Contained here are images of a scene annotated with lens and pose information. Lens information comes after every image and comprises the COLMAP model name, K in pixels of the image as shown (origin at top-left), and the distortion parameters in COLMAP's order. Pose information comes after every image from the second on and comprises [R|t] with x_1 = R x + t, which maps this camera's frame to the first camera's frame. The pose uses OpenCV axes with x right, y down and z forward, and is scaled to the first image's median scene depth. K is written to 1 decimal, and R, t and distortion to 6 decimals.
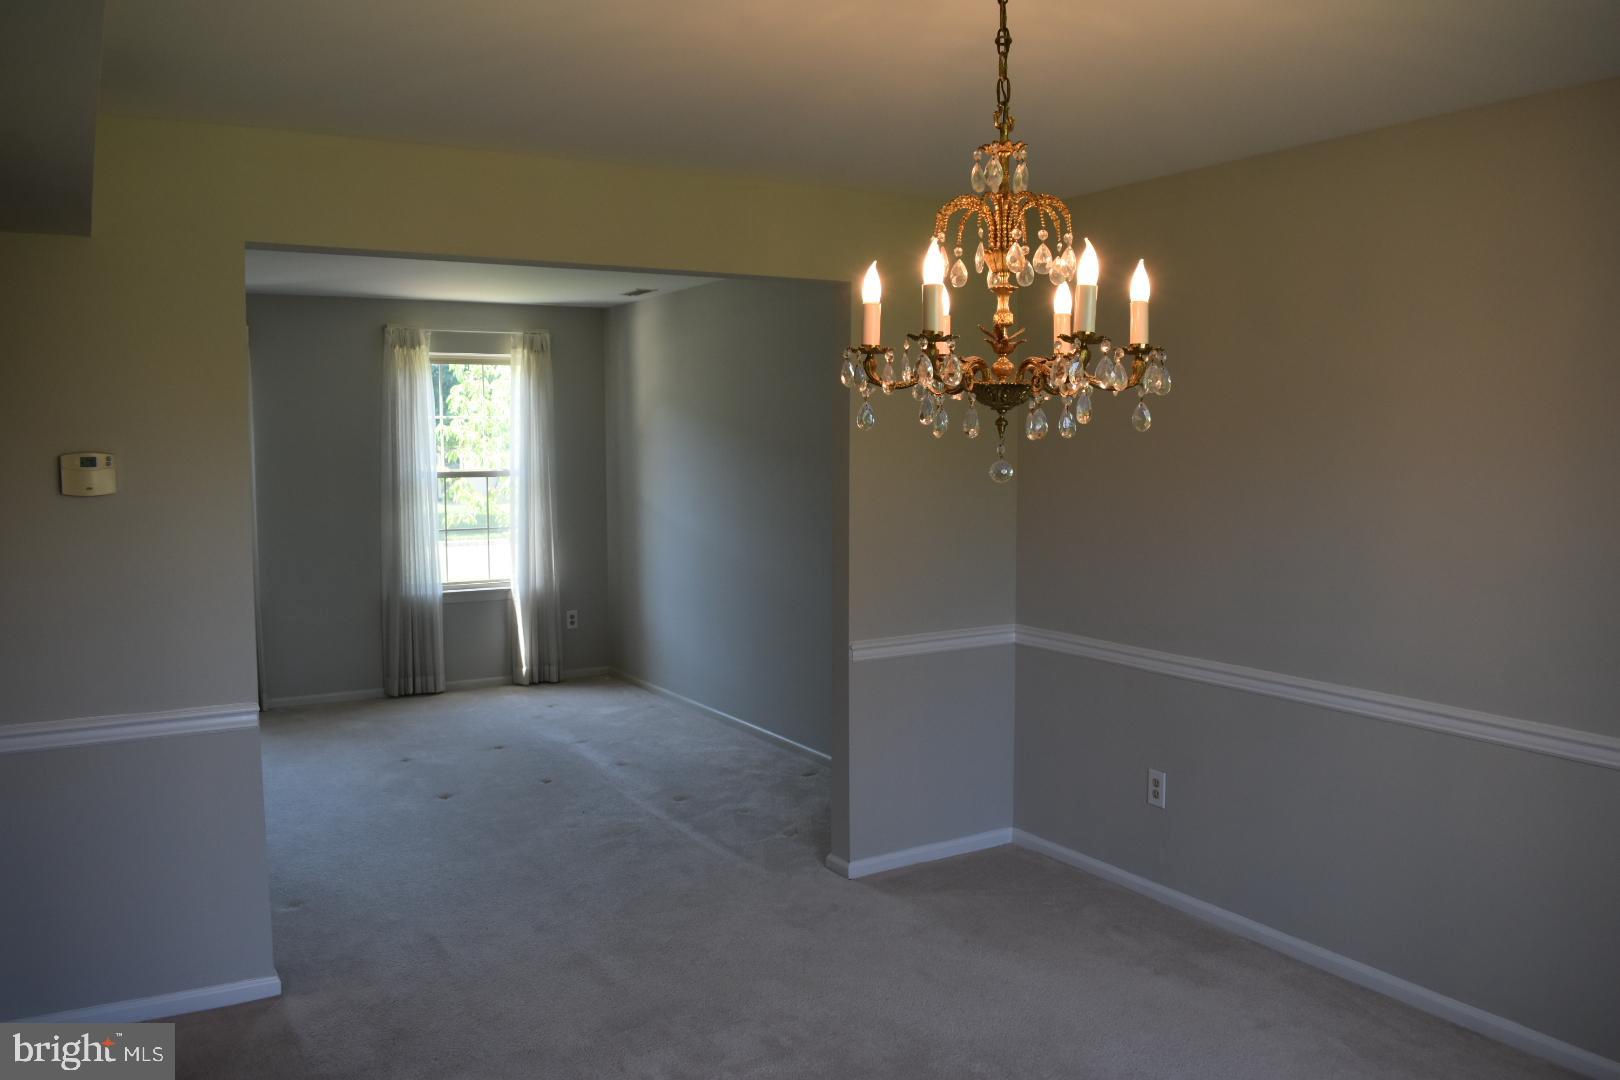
lens RADIAL K [[1252.8, 0, 810.0], [0, 1252.8, 540.0], [0, 0, 1]] dist [-0.079528, 0.006232]
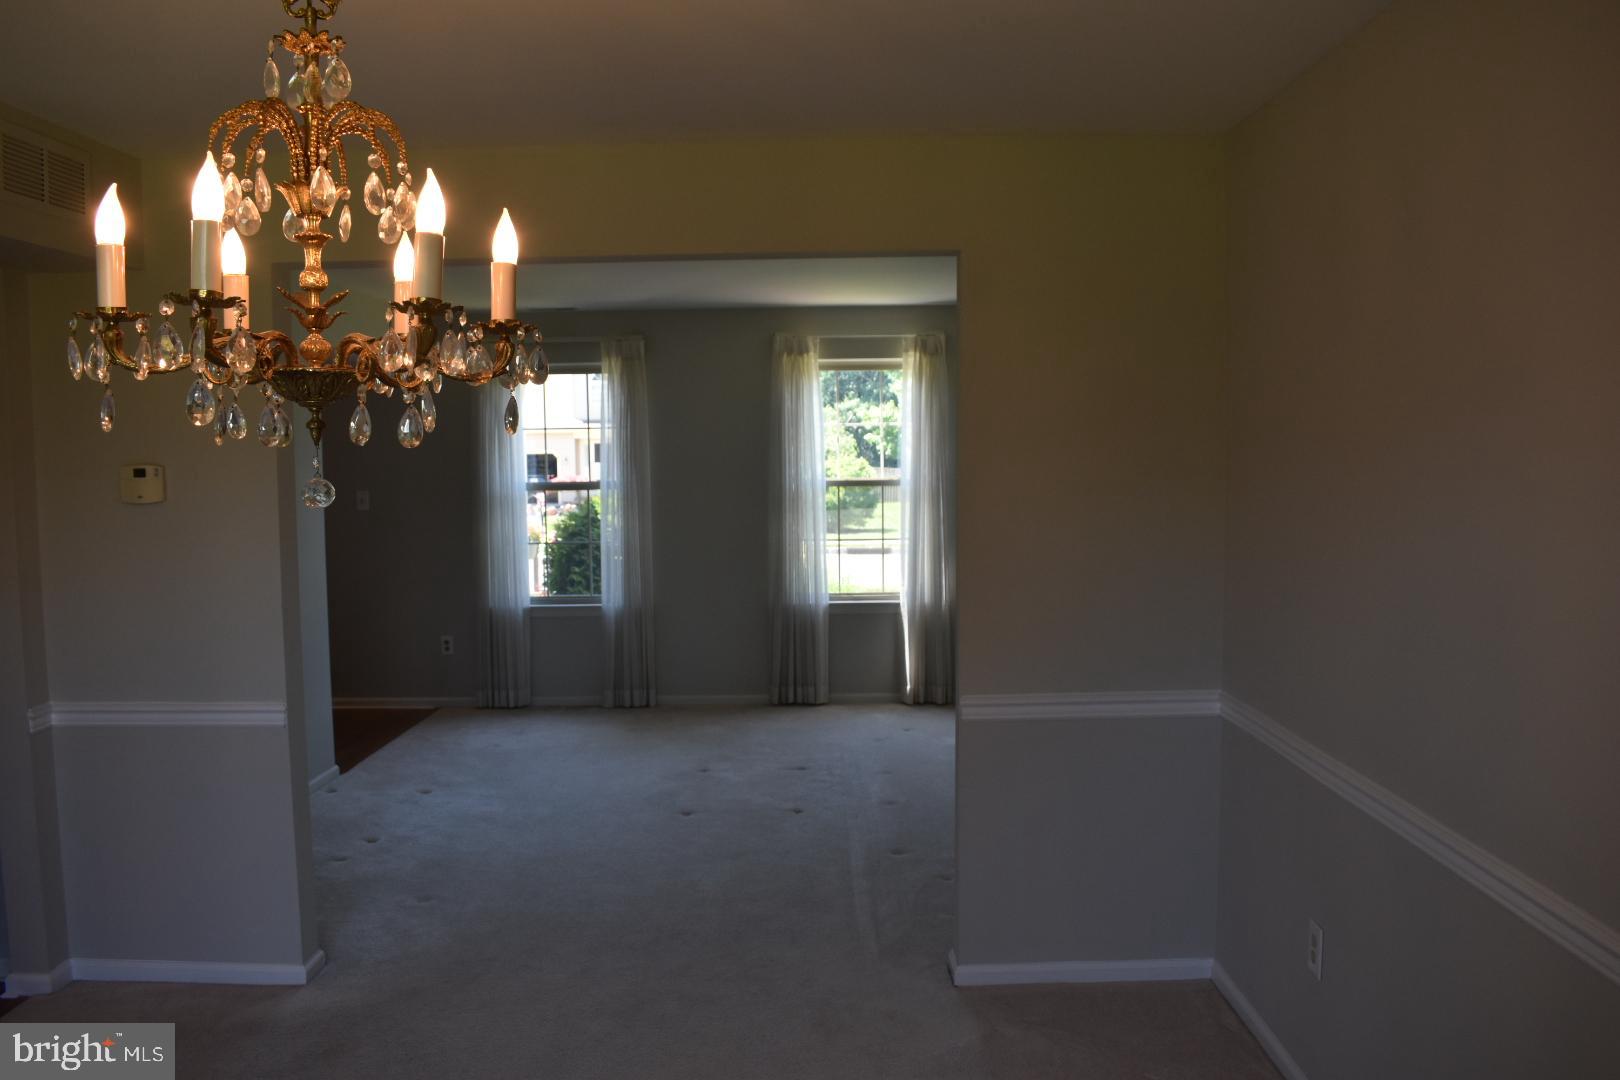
lens RADIAL K [[1252.8, 0, 810.0], [0, 1252.8, 540.0], [0, 0, 1]] dist [-0.079528, 0.006232]
pose [[0.853672, 0.028985, -0.520004, 0.209825], [-0.031971, 0.999484, 0.003226, -0.010396], [0.519829, 0.013871, 0.854158, 0.148404]]
